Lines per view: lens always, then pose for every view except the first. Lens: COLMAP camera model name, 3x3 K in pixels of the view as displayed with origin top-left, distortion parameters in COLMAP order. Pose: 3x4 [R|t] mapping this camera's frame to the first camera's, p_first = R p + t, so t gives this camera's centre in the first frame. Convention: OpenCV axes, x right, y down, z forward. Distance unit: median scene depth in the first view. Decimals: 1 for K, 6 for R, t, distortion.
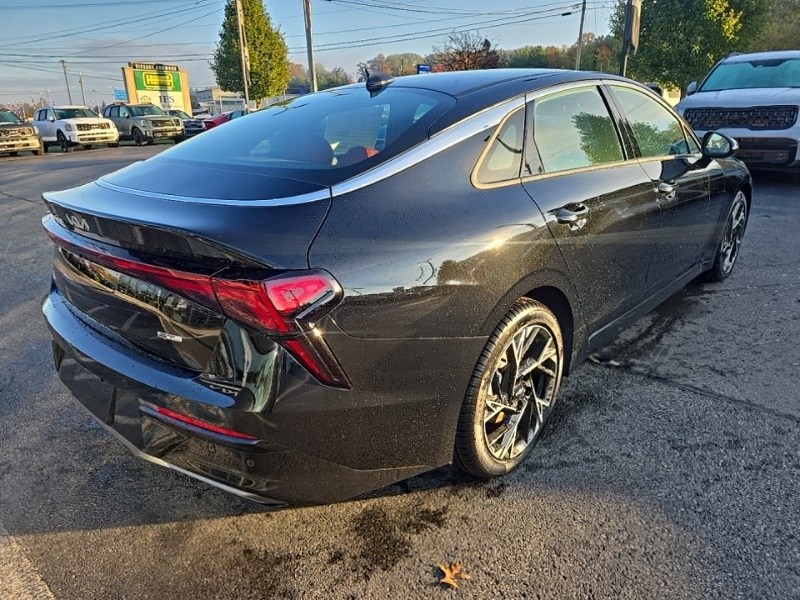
lens RADIAL K [[552.1, 0, 403.3], [0, 552.1, 297.4], [0, 0, 1]] dist [0.005902, -0.005984]
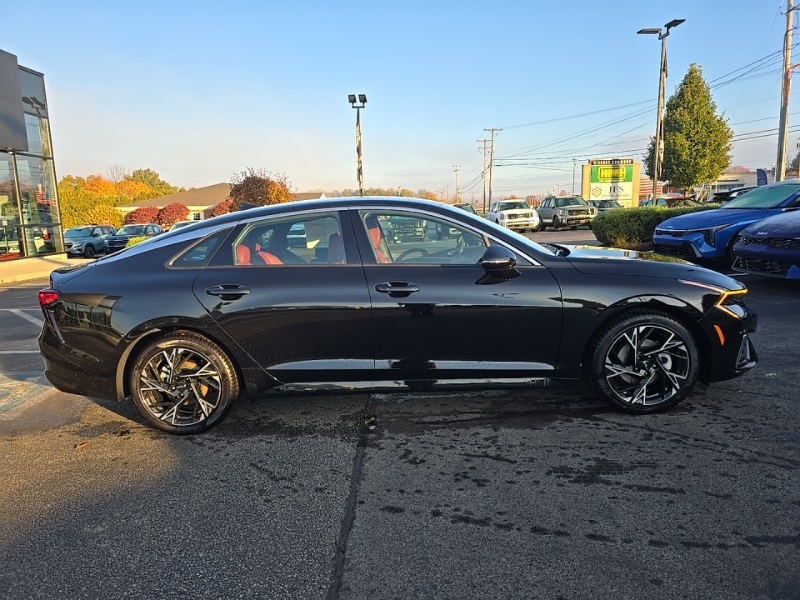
lens RADIAL K [[533.6, 0, 411.0], [0, 533.6, 302.2], [0, 0, 1]] dist [0.039045, -0.004201]
pose [[0.666238, 0.119384, -0.736121, 0.182158], [-0.213203, 0.976395, -0.034610, -0.018925], [0.714613, 0.180002, 0.675964, 0.027791]]
